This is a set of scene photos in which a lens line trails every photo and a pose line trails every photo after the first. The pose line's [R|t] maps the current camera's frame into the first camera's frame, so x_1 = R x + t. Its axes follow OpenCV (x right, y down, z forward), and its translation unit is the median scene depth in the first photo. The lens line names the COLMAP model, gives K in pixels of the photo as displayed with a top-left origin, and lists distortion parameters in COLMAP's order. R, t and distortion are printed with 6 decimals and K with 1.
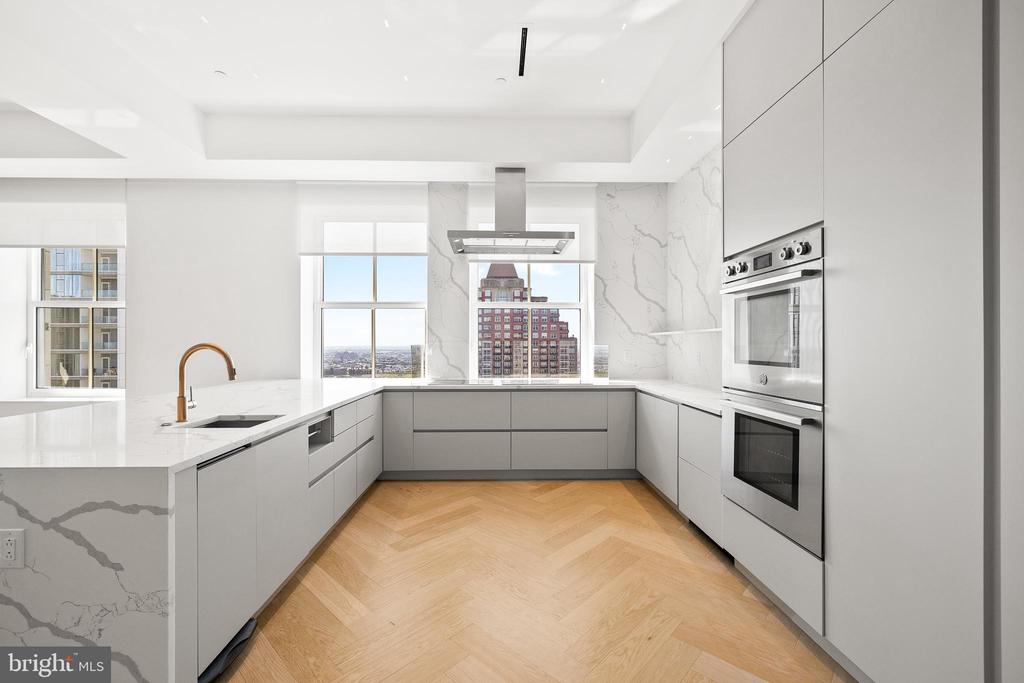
lens RADIAL K [[424.0, 0, 497.0], [0, 424.0, 344.0], [0, 0, 1]] dist [-0.000846, 0.001341]
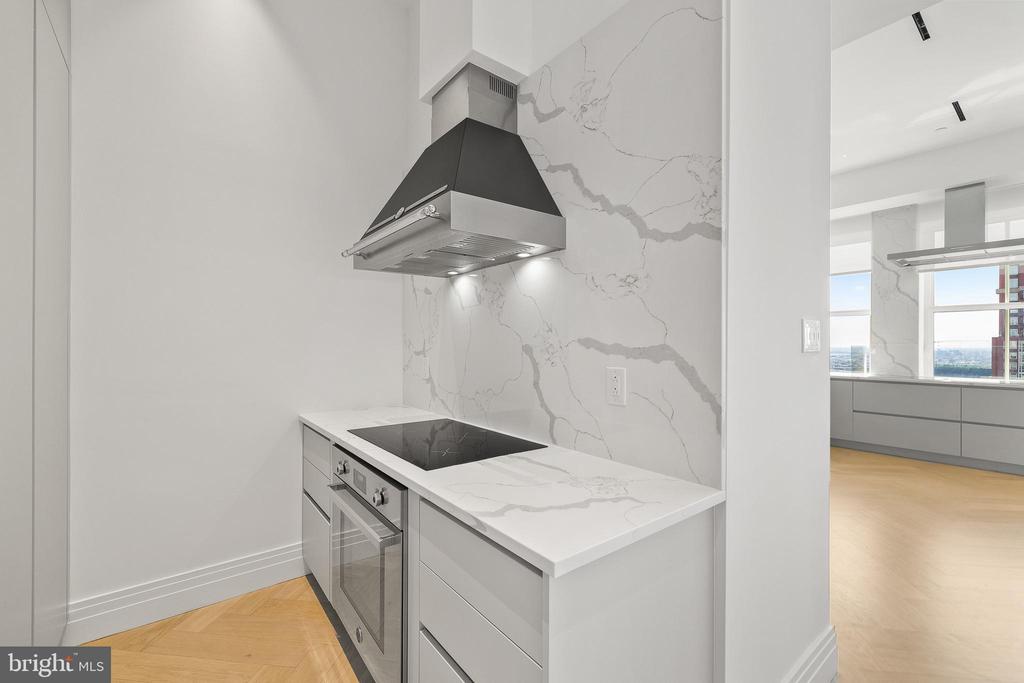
lens RADIAL K [[424.0, 0, 511.5], [0, 424.0, 343.0], [0, 0, 1]] dist [-0.000846, 0.001341]
pose [[0.612802, 0.000951, -0.790236, 0.185963], [-0.004106, 0.999990, -0.001980, 0.000799], [0.790226, 0.004458, 0.612799, -0.625584]]
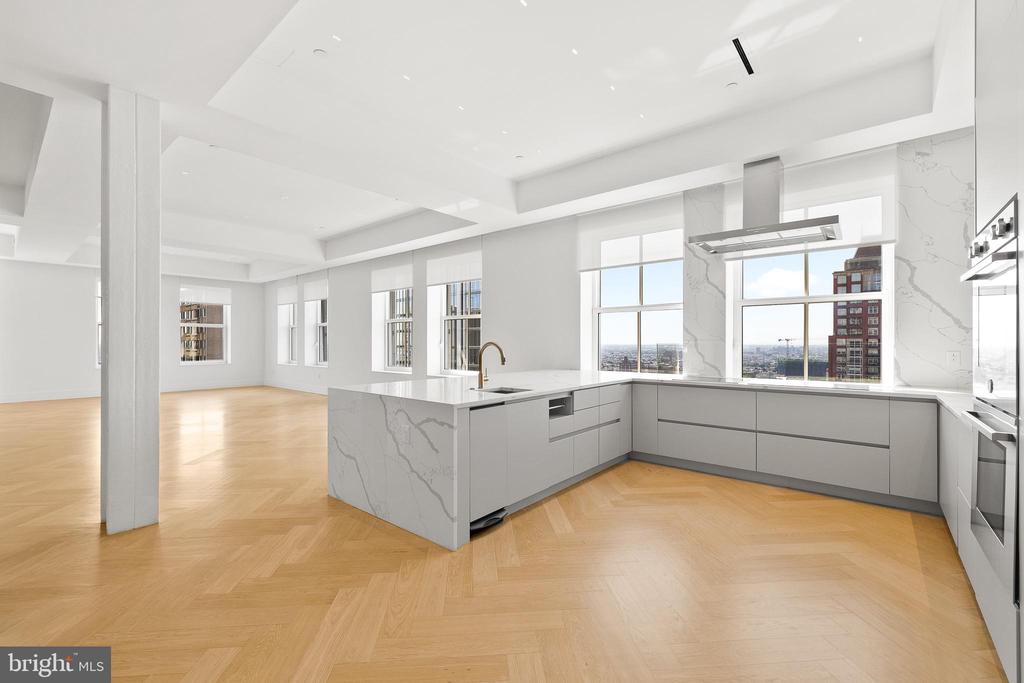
lens RADIAL K [[424.0, 0, 512.1], [0, 424.0, 342.2], [0, 0, 1]] dist [-0.000846, 0.001341]
pose [[0.759357, 0.000162, -0.650674, 0.232860], [-0.001000, 0.999999, -0.000917, 0.000637], [0.650673, 0.001347, 0.759357, -0.104078]]
